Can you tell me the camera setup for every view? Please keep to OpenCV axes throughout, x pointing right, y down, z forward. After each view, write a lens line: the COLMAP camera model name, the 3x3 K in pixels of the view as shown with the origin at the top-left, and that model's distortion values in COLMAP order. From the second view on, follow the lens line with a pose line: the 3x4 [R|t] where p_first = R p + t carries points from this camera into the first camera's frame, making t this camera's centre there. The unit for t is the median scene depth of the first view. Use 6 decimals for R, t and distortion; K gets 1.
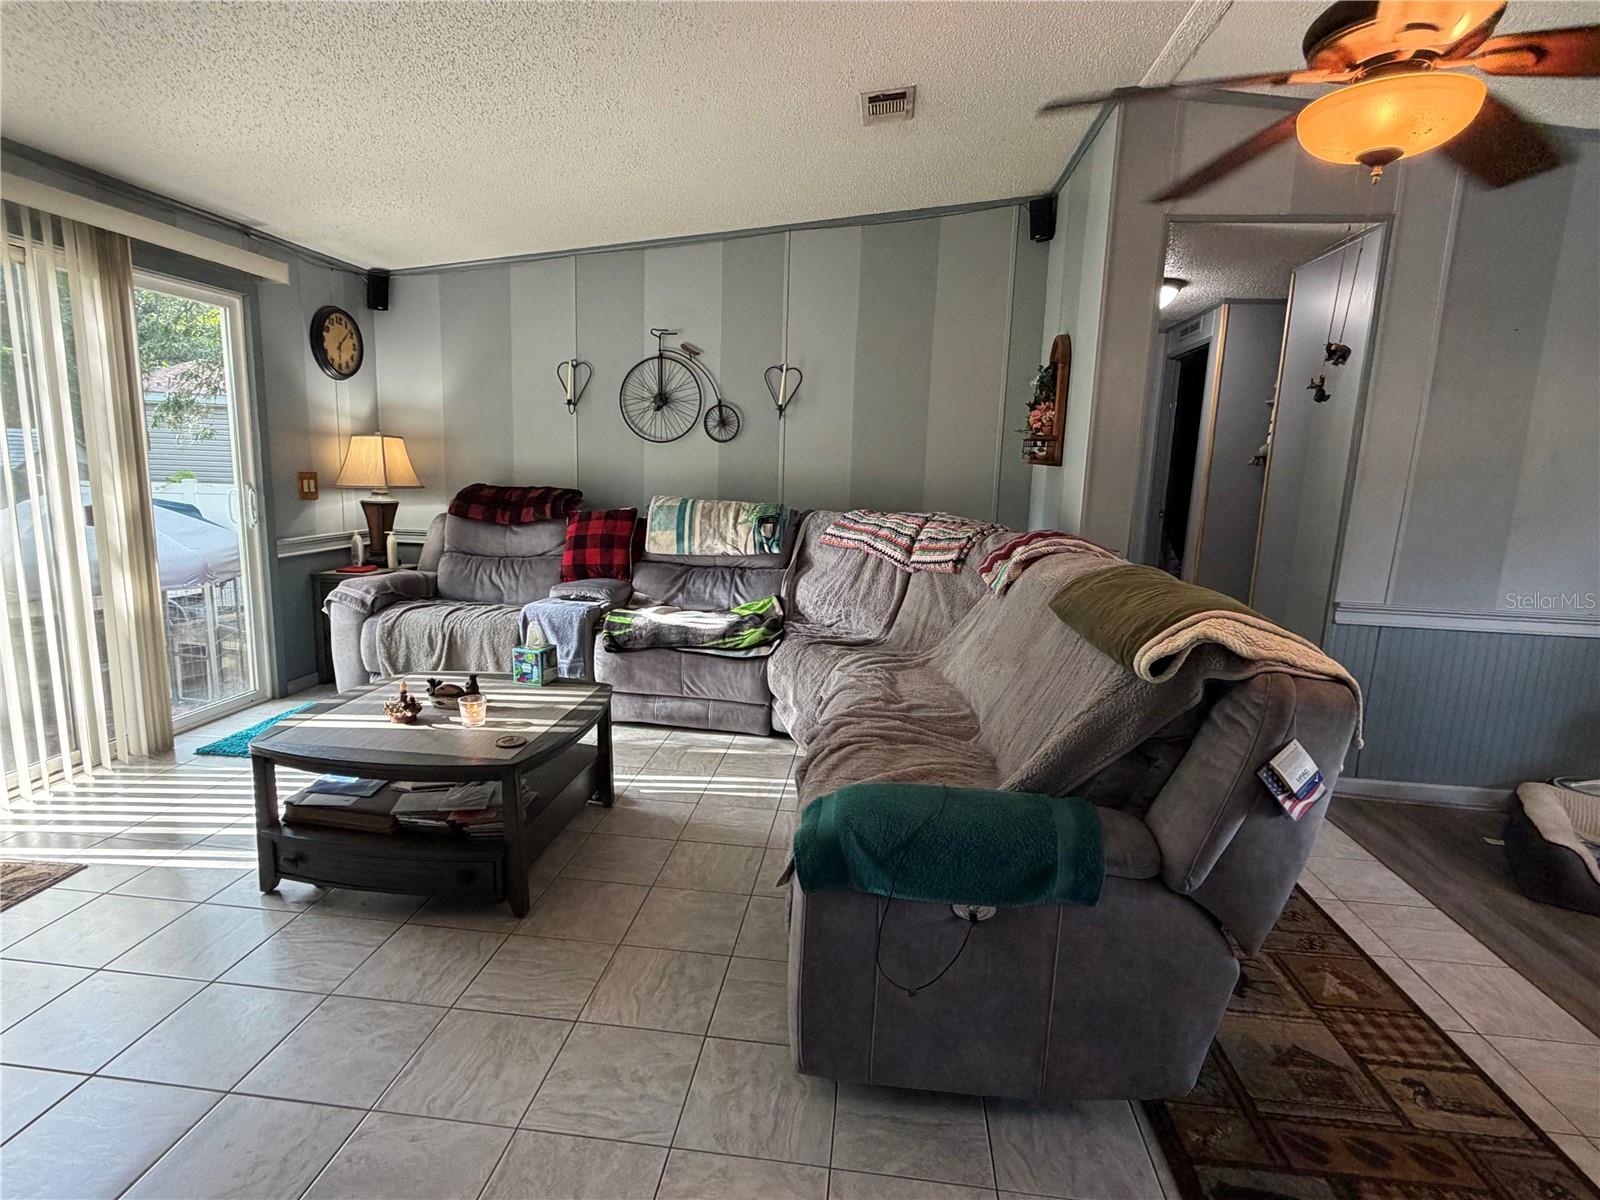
lens RADIAL K [[813.9, 0, 797.9], [0, 813.9, 596.2], [0, 0, 1]] dist [-0.005685, 0.001527]
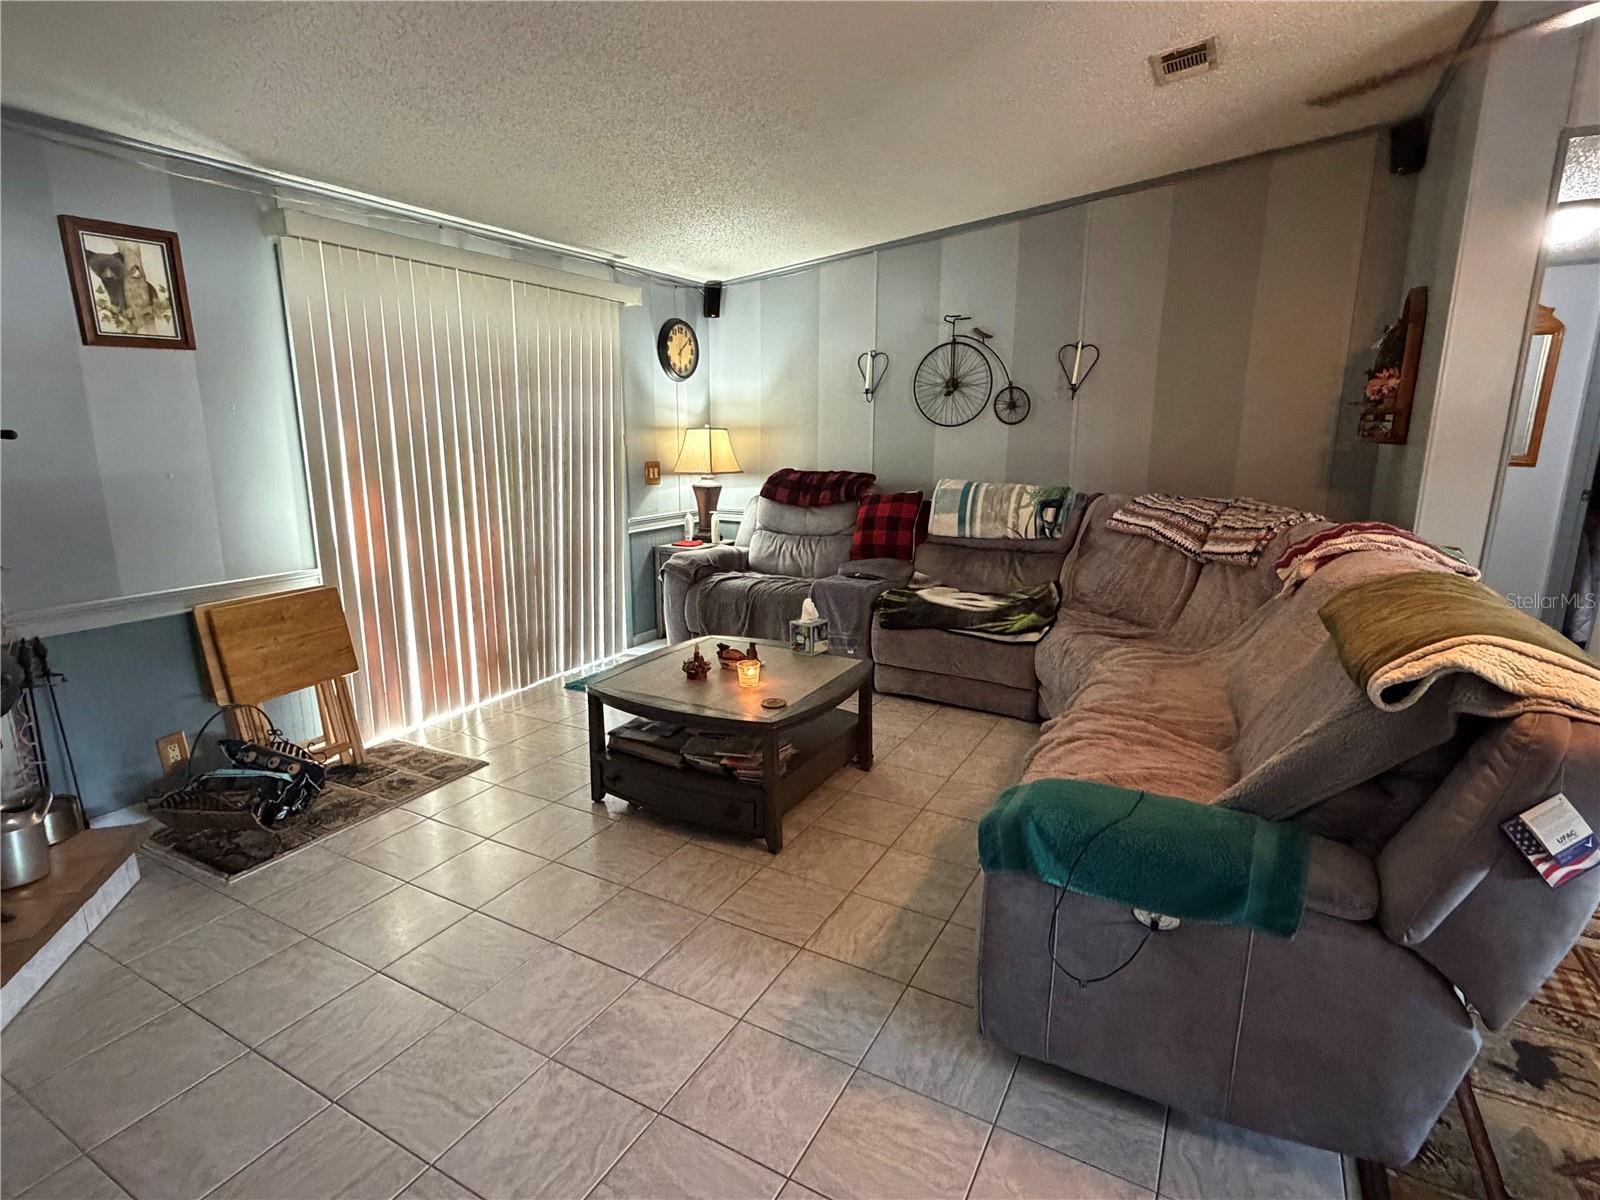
lens RADIAL K [[813.9, 0, 801.6], [0, 813.9, 596.5], [0, 0, 1]] dist [-0.005685, 0.001527]
pose [[0.923989, 0.049081, -0.379255, 0.115999], [-0.035623, 0.998464, 0.042426, -0.023439], [0.380755, -0.025691, 0.924319, -0.052701]]
